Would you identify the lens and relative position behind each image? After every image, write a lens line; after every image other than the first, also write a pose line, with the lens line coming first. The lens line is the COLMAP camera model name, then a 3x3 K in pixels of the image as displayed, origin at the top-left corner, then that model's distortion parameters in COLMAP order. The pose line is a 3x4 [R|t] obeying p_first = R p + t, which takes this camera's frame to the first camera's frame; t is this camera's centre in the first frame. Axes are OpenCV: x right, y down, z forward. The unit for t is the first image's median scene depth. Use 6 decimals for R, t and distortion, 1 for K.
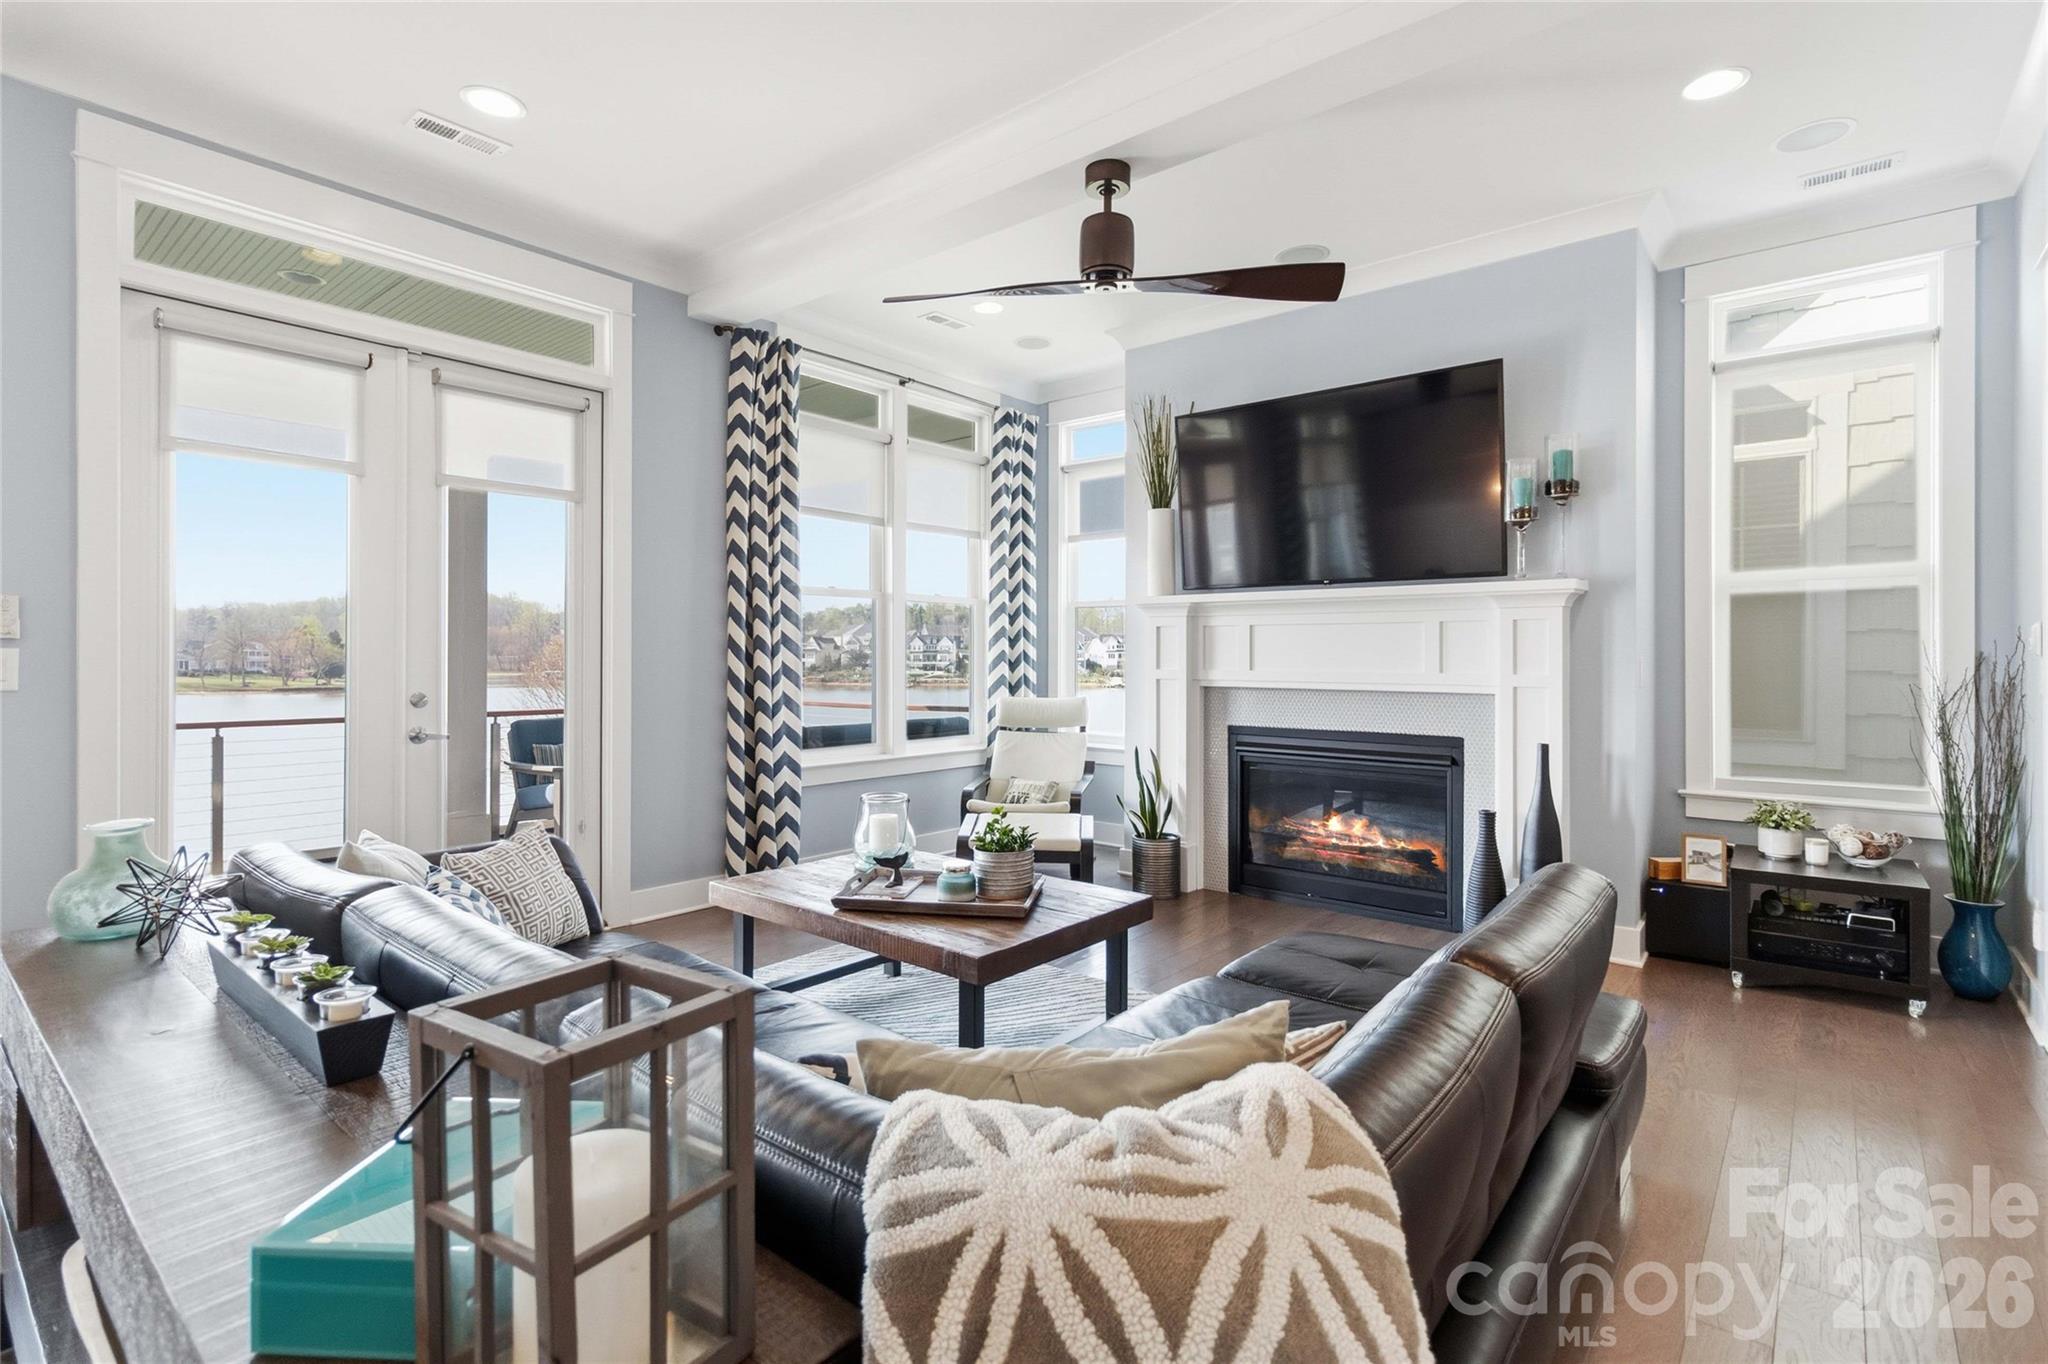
lens RADIAL K [[963.0, 0, 1023.0], [0, 963.0, 662.7], [0, 0, 1]] dist [-0.000634, 0.002686]
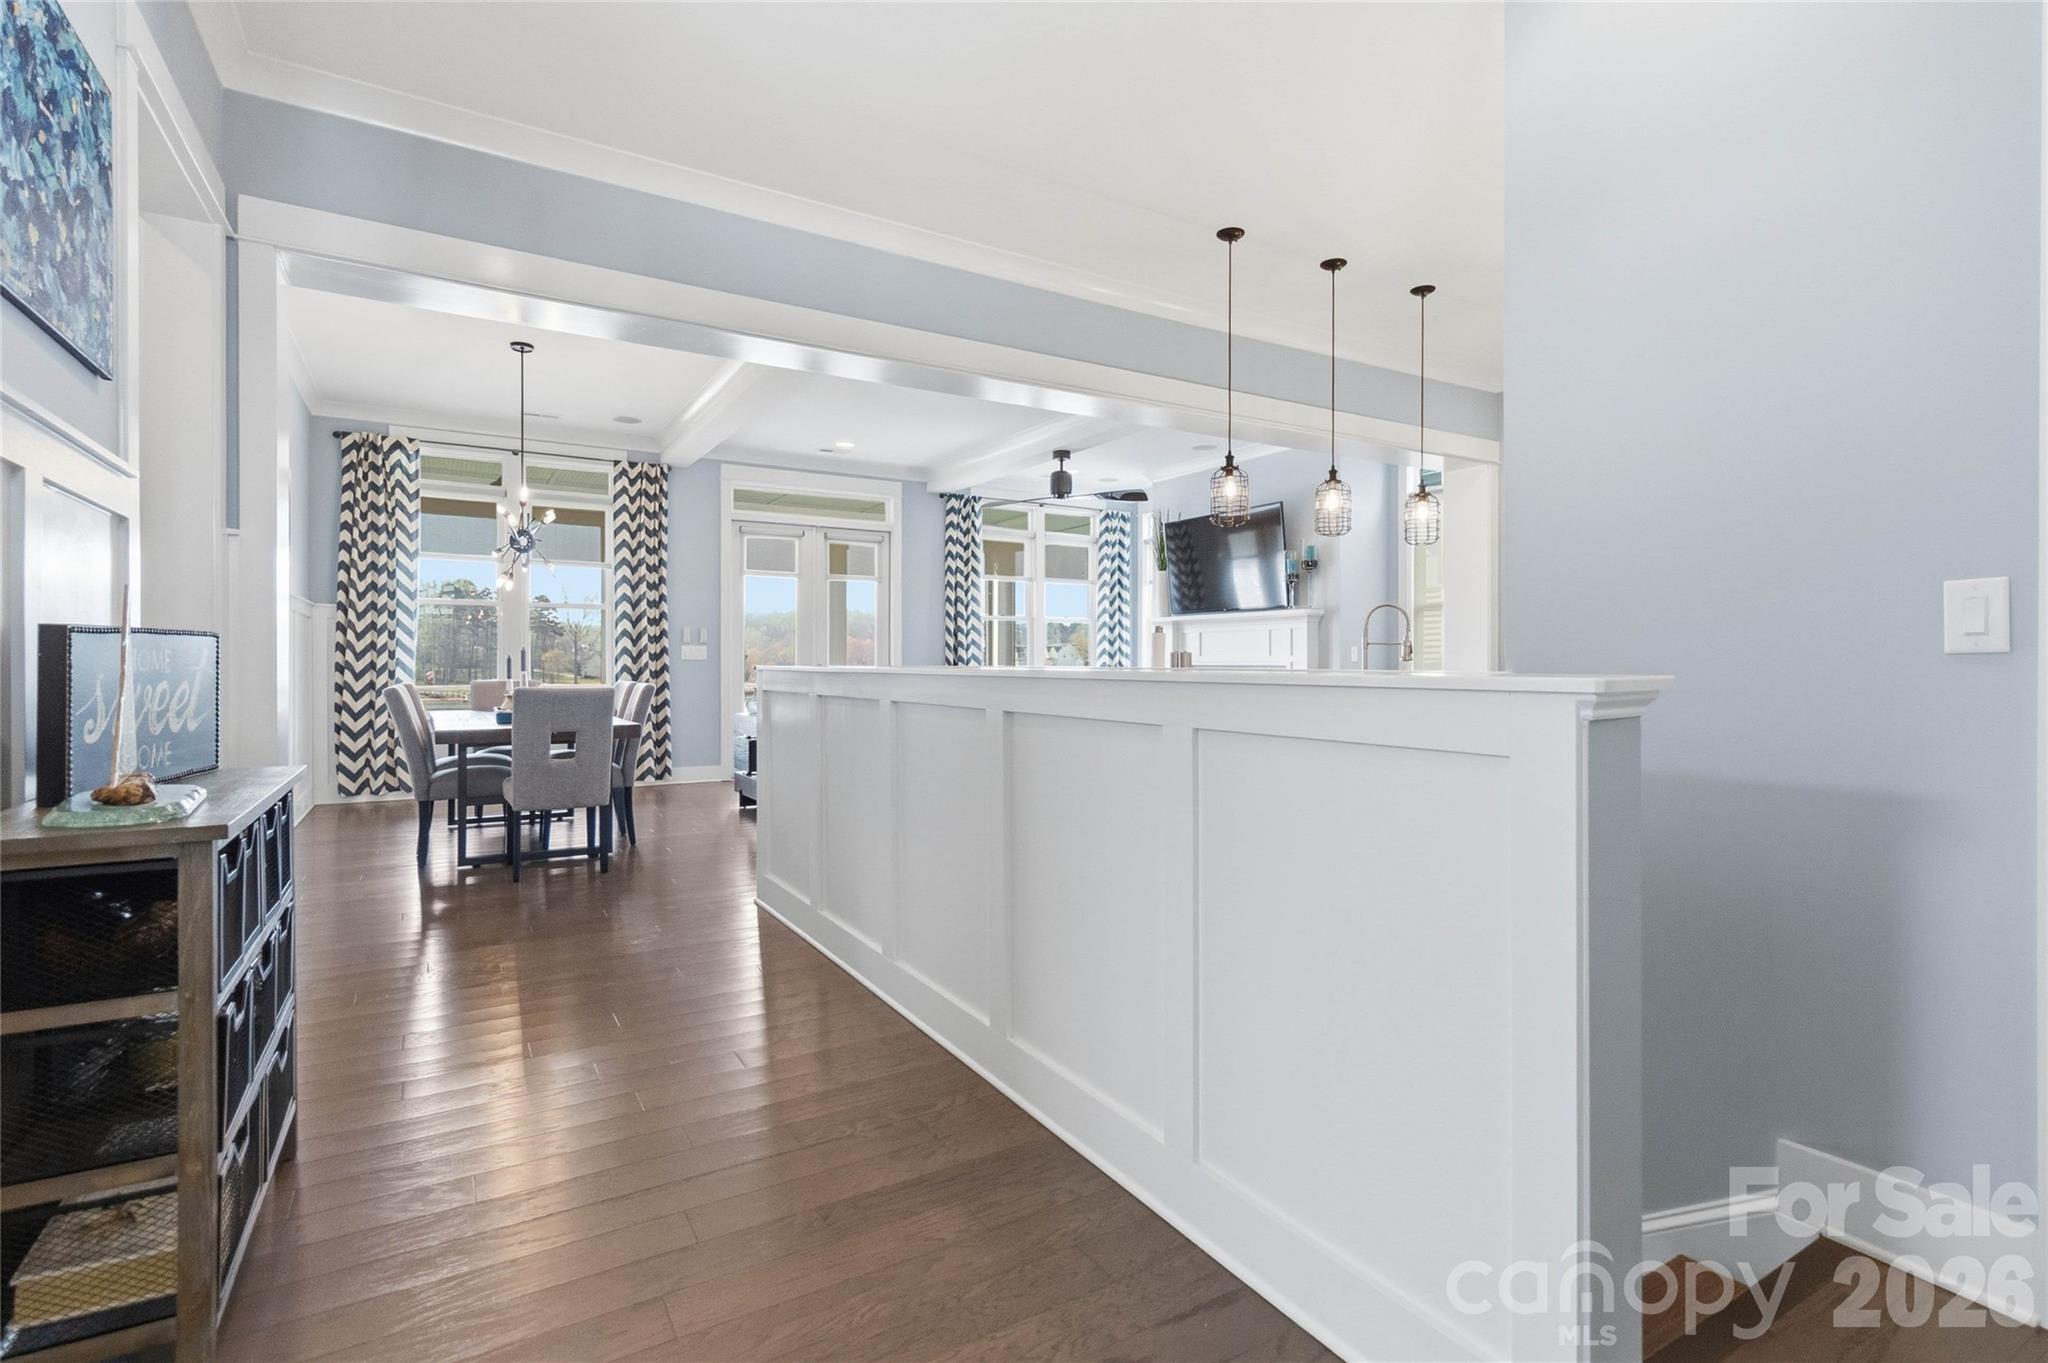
lens RADIAL K [[963.0, 0, 1032.0], [0, 963.0, 667.1], [0, 0, 1]] dist [-0.000634, 0.002686]
pose [[0.946561, -0.002195, -0.322518, 0.527559], [0.001073, 0.999993, -0.003657, 0.036071], [0.322523, 0.003116, 0.946556, -0.891121]]
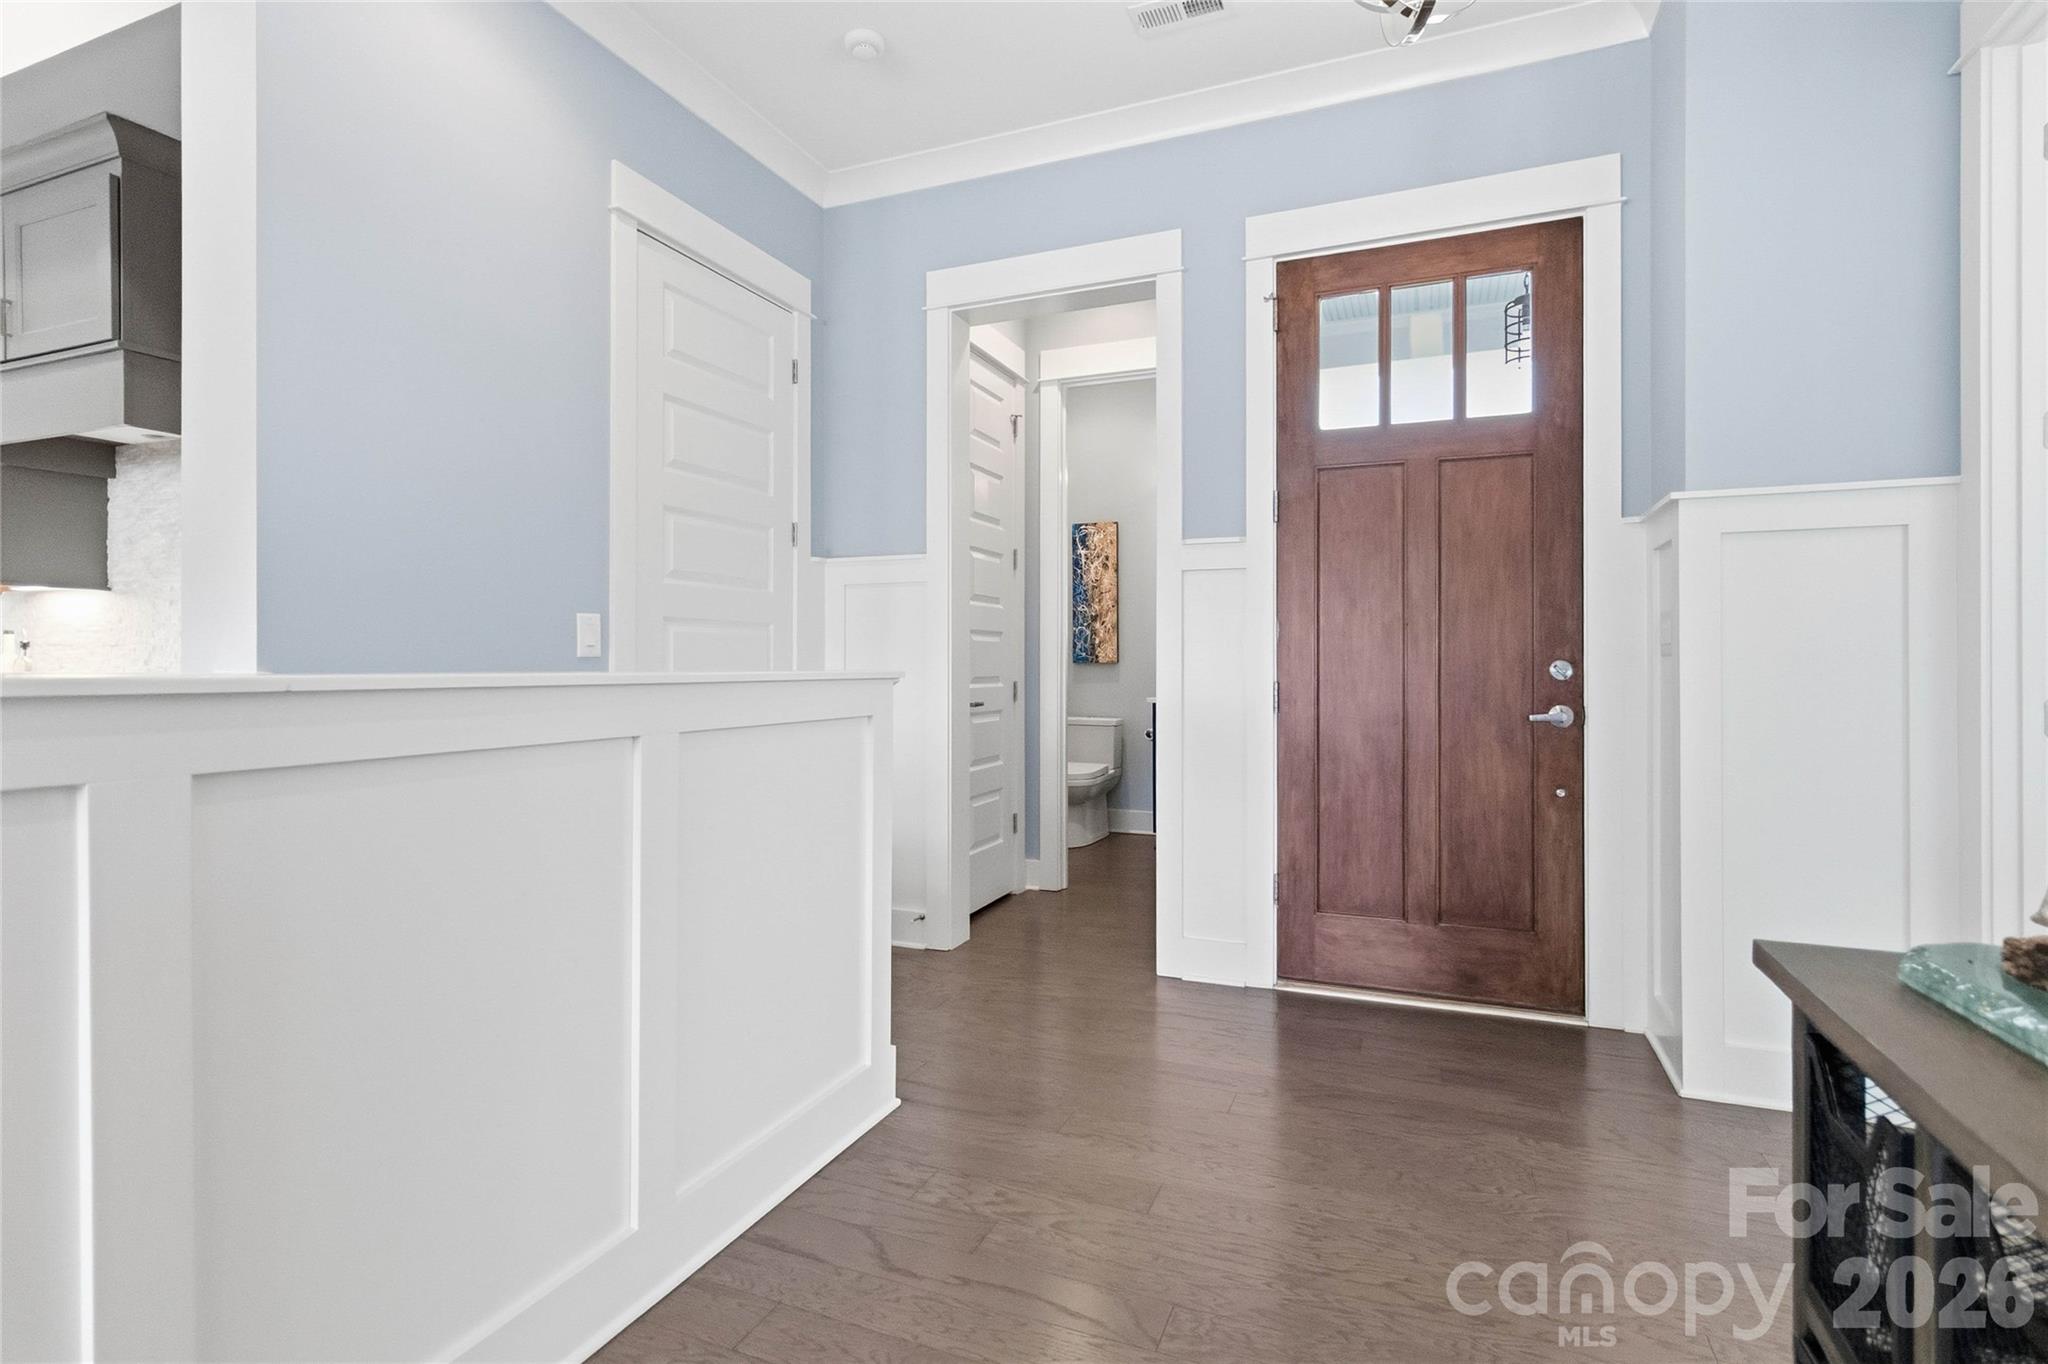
lens RADIAL K [[963.0, 0, 1032.6], [0, 963.0, 667.5], [0, 0, 1]] dist [-0.000634, 0.002686]
pose [[-0.306909, -0.010870, 0.951677, 0.113886], [0.003529, 0.999915, 0.012559, 0.030374], [-0.951732, 0.007213, -0.306844, -0.560568]]
